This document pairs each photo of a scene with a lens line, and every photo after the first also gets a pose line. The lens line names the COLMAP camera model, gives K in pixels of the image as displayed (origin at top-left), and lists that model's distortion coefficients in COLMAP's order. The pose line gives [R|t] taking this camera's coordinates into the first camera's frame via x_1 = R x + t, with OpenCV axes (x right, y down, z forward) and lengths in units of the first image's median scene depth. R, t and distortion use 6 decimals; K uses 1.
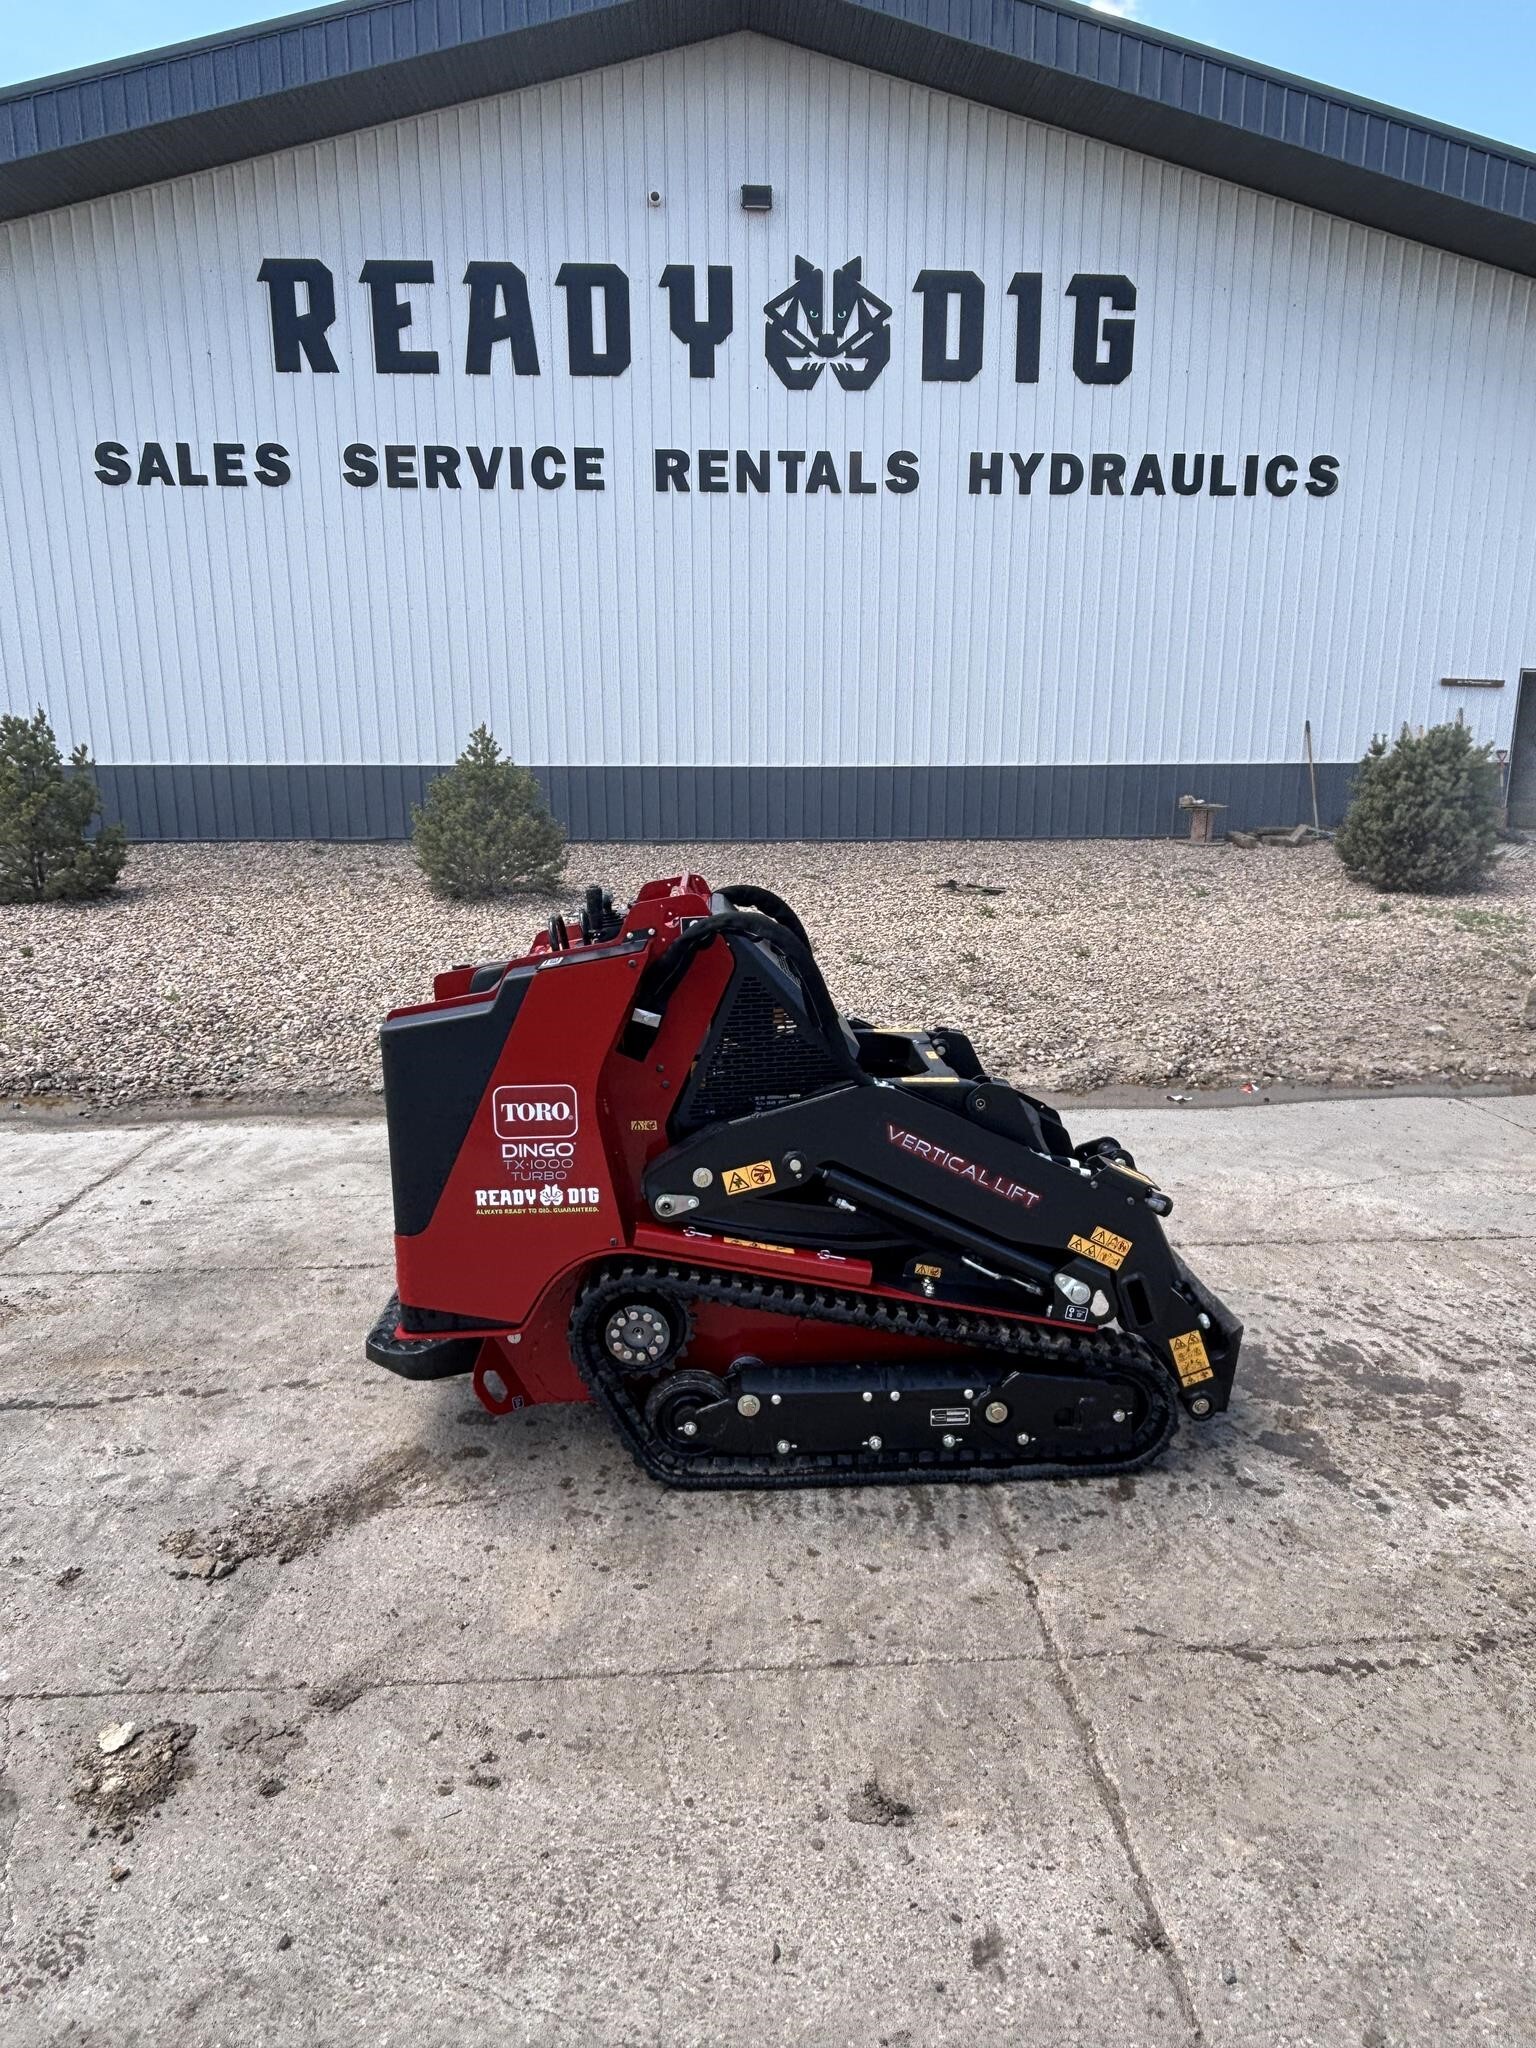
lens RADIAL K [[1306.3, 0, 781.1], [0, 1306.3, 1017.7], [0, 0, 1]] dist [0.065645, -0.110687]
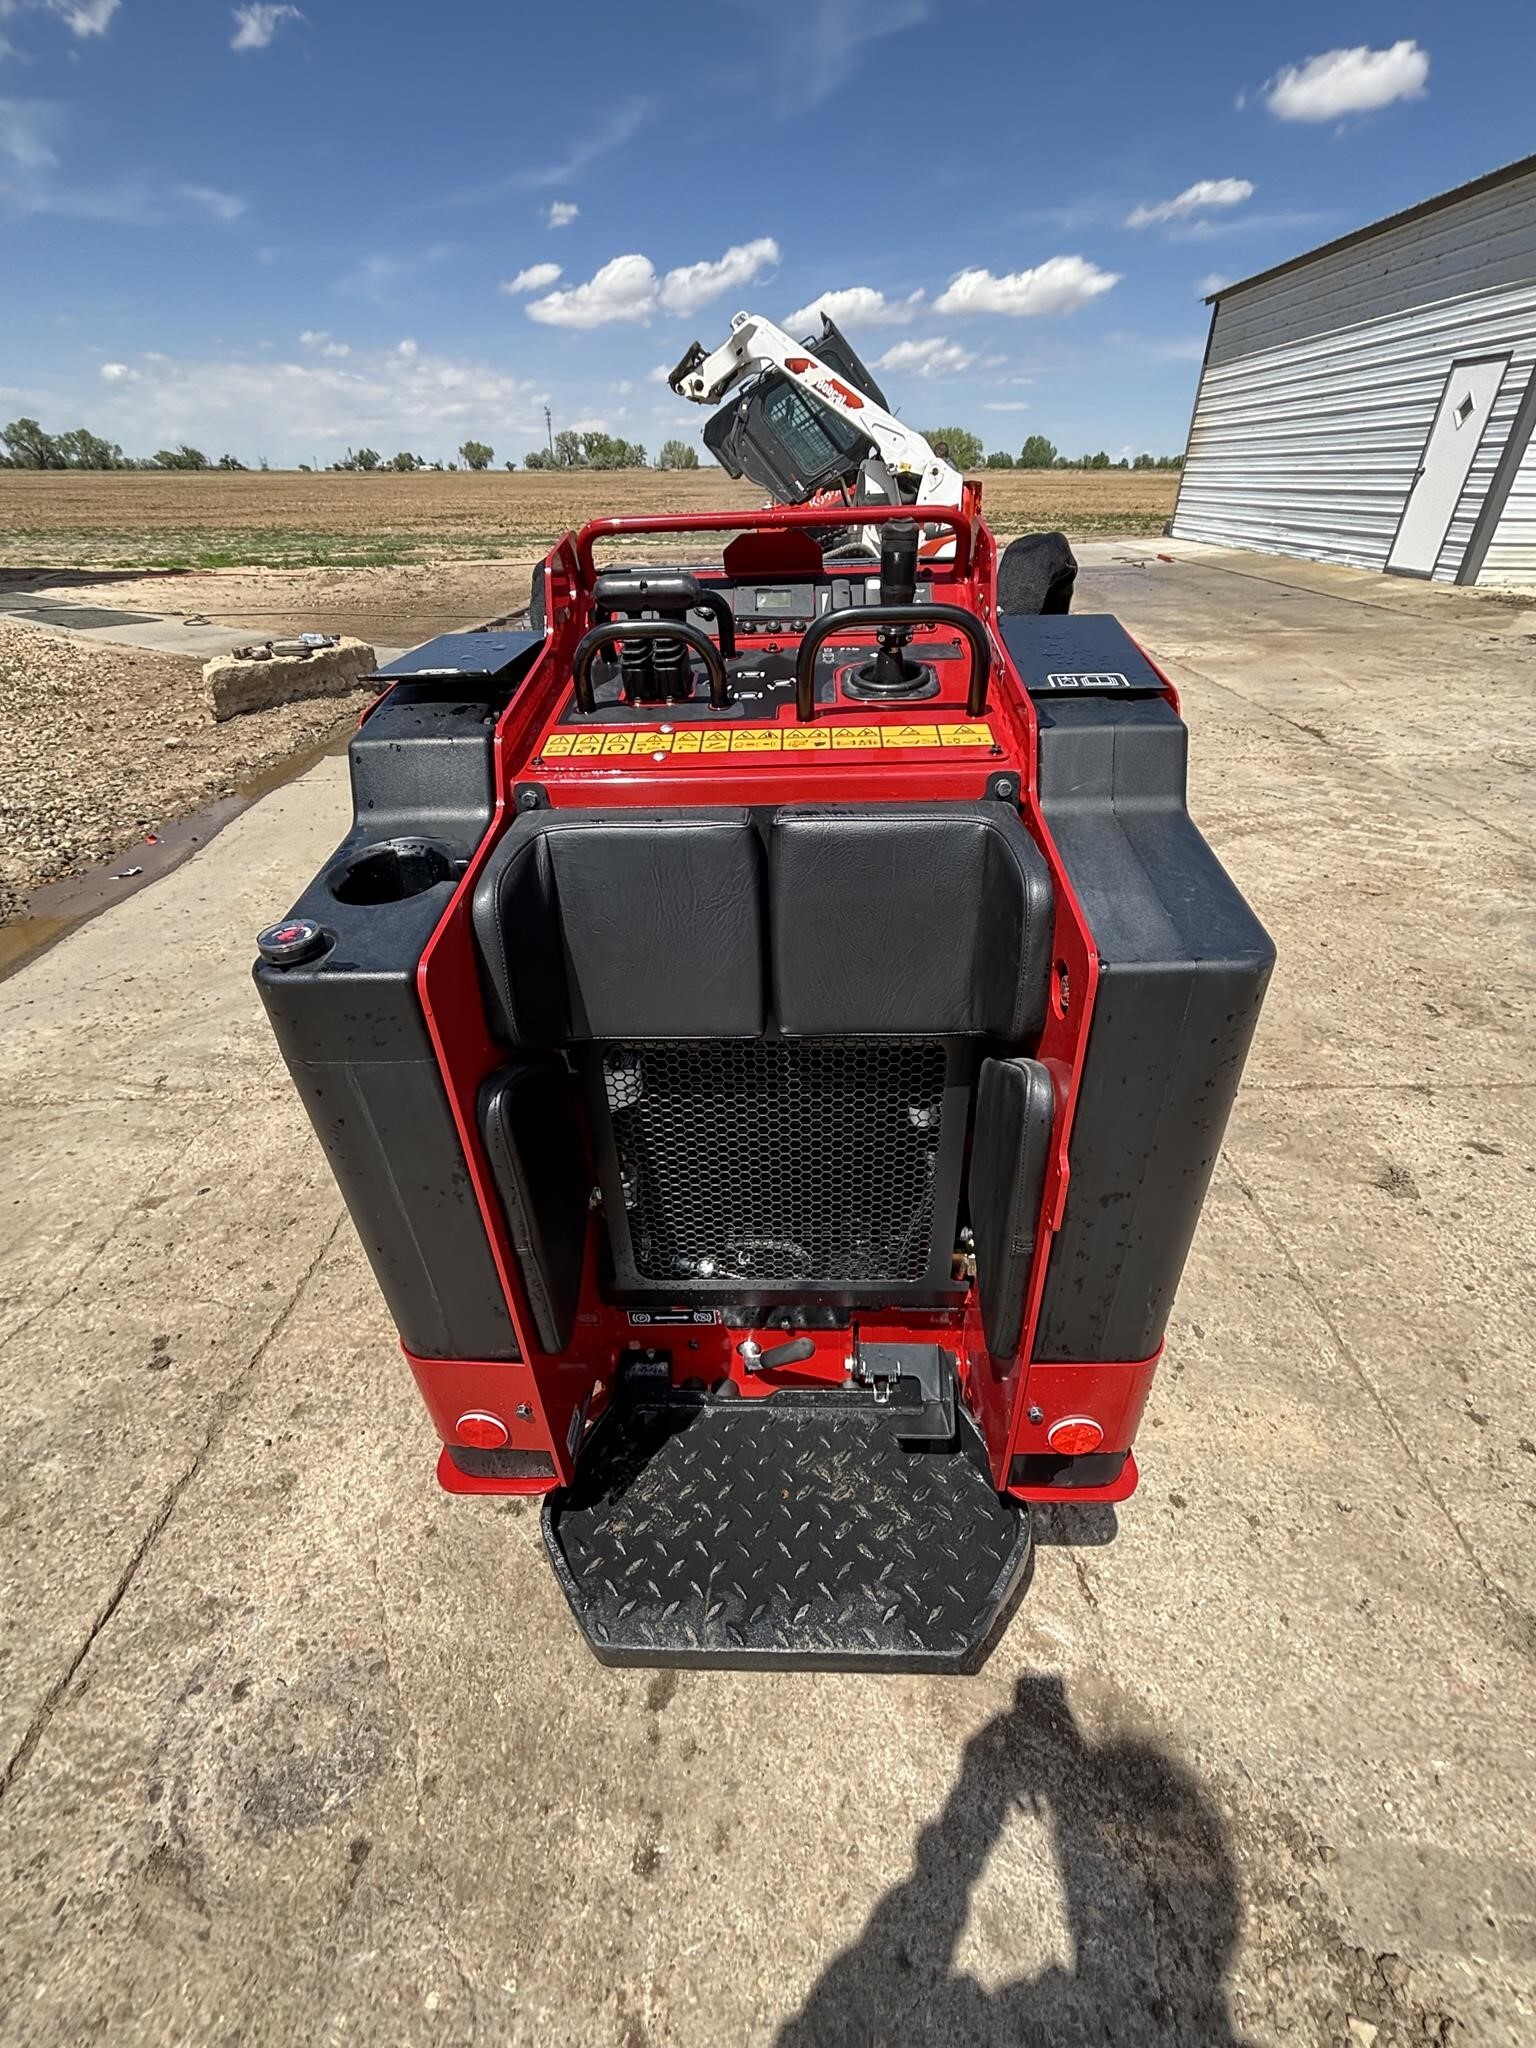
lens RADIAL K [[899.0, 0, 772.8], [0, 899.0, 1019.7], [0, 0, 1]] dist [-0.022077, 0.014831]
pose [[0.083702, -0.520145, 0.849967, -0.484201], [0.225645, 0.840698, 0.492252, -0.115853], [-0.970607, 0.150588, 0.187736, 0.997702]]
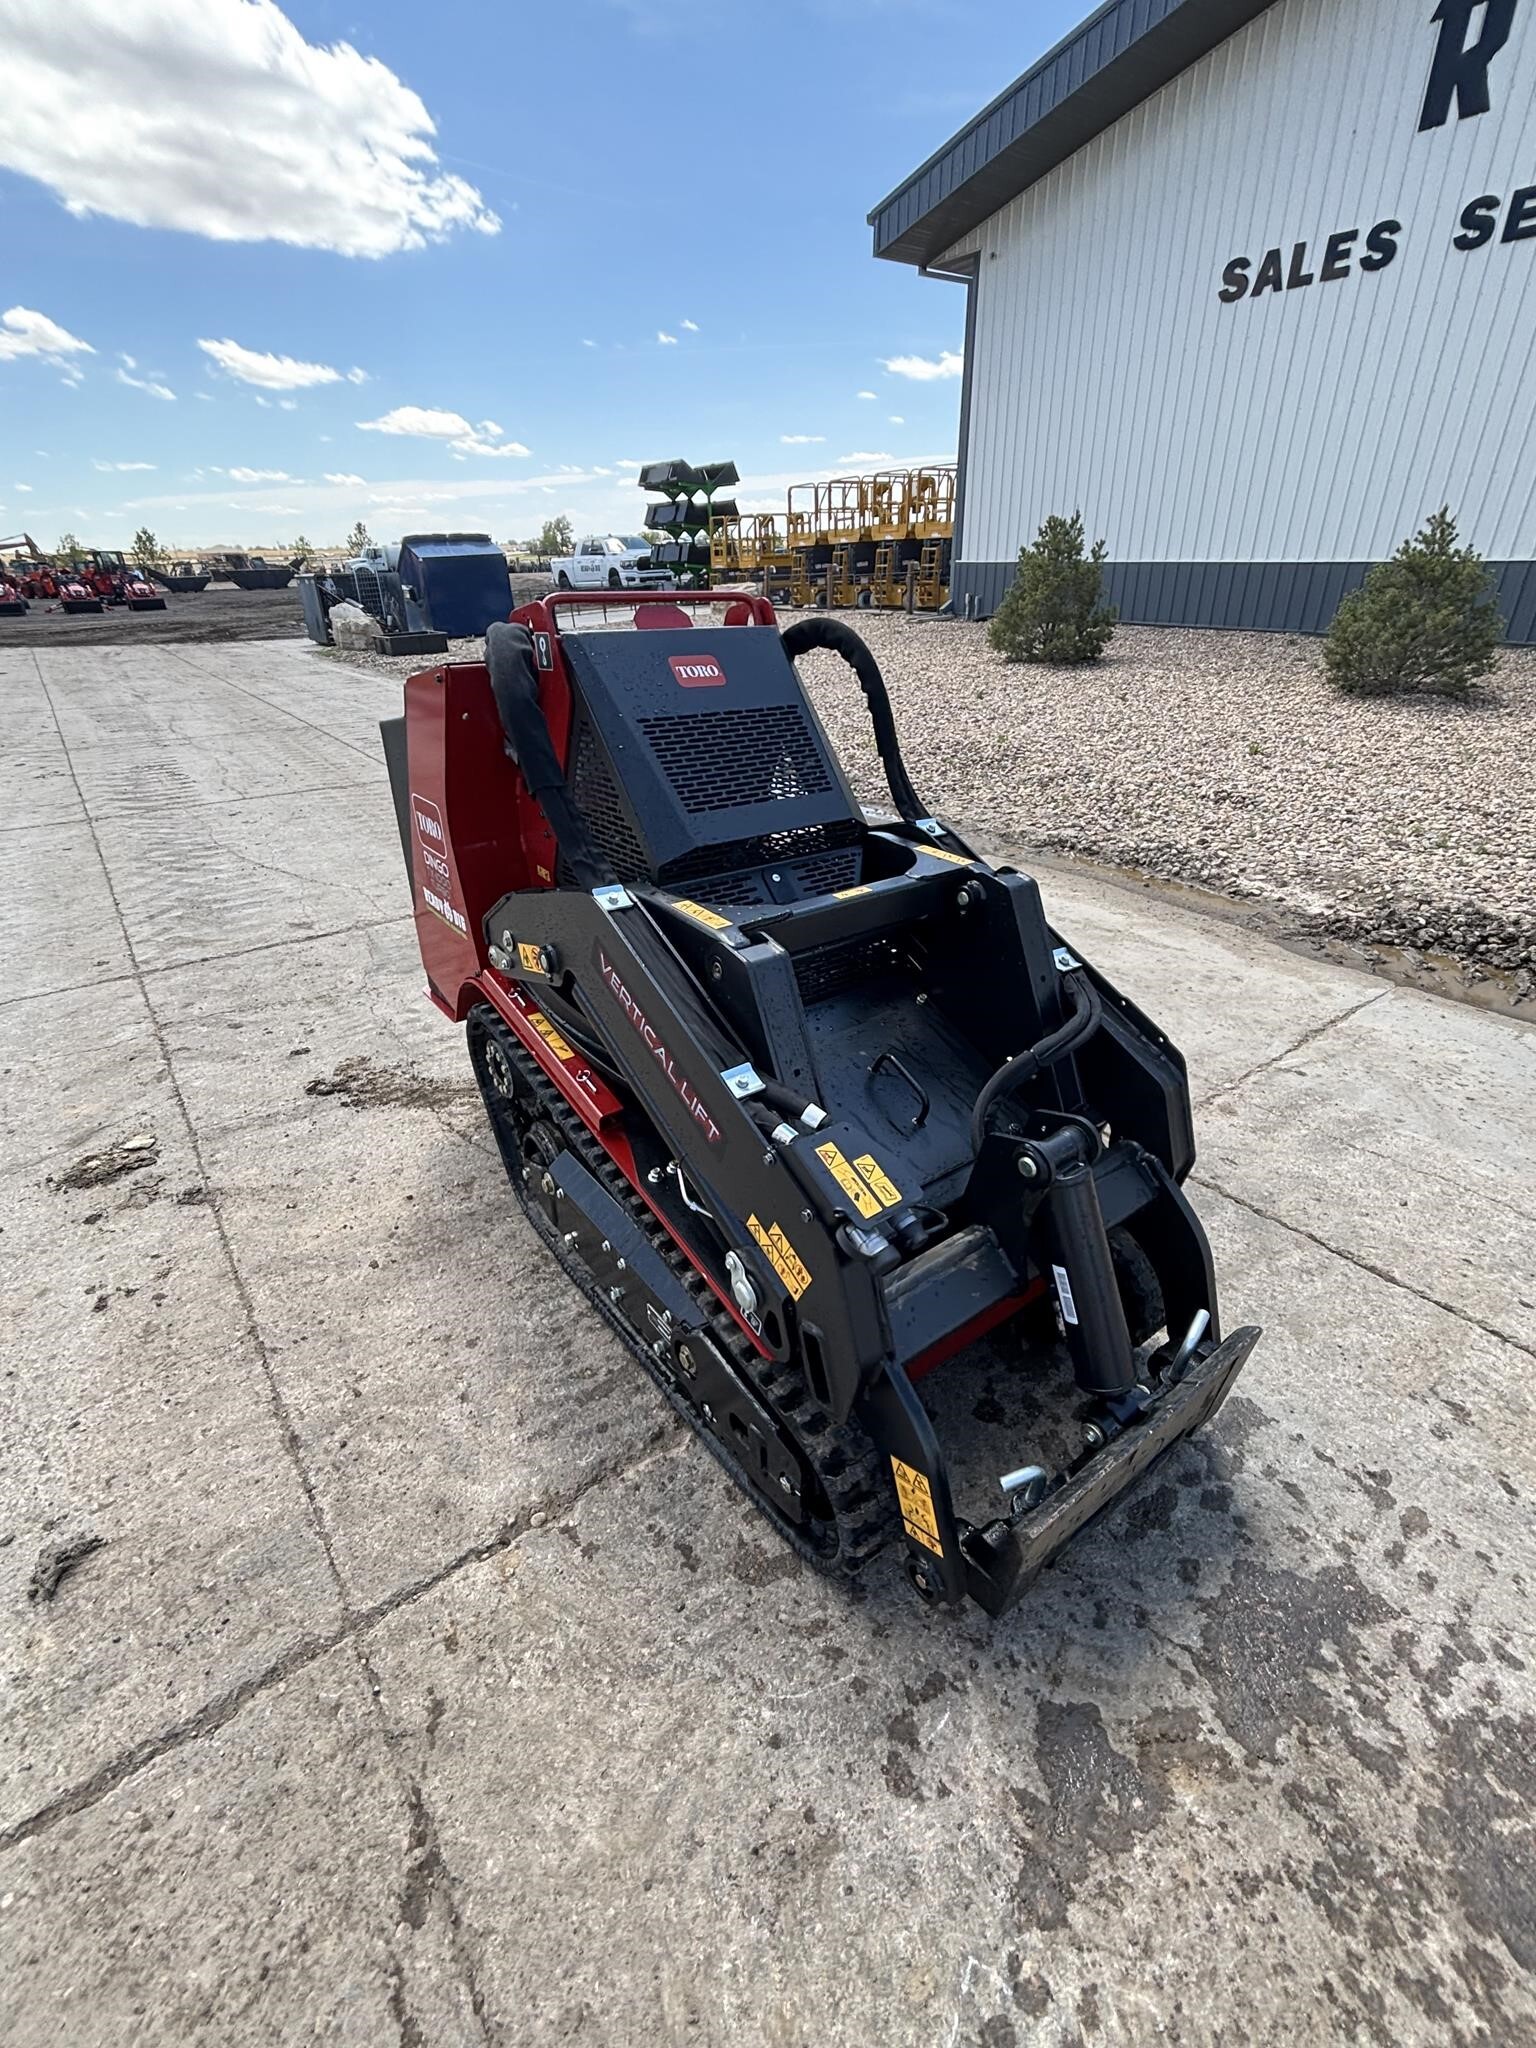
lens RADIAL K [[897.5, 0, 772.2], [0, 897.5, 1021.9], [0, 0, 1]] dist [-0.021180, 0.013649]
pose [[0.561813, 0.377264, -0.736233, 0.491905], [-0.166148, 0.923284, 0.346327, -0.066447], [0.810408, -0.072248, 0.581394, 0.742929]]
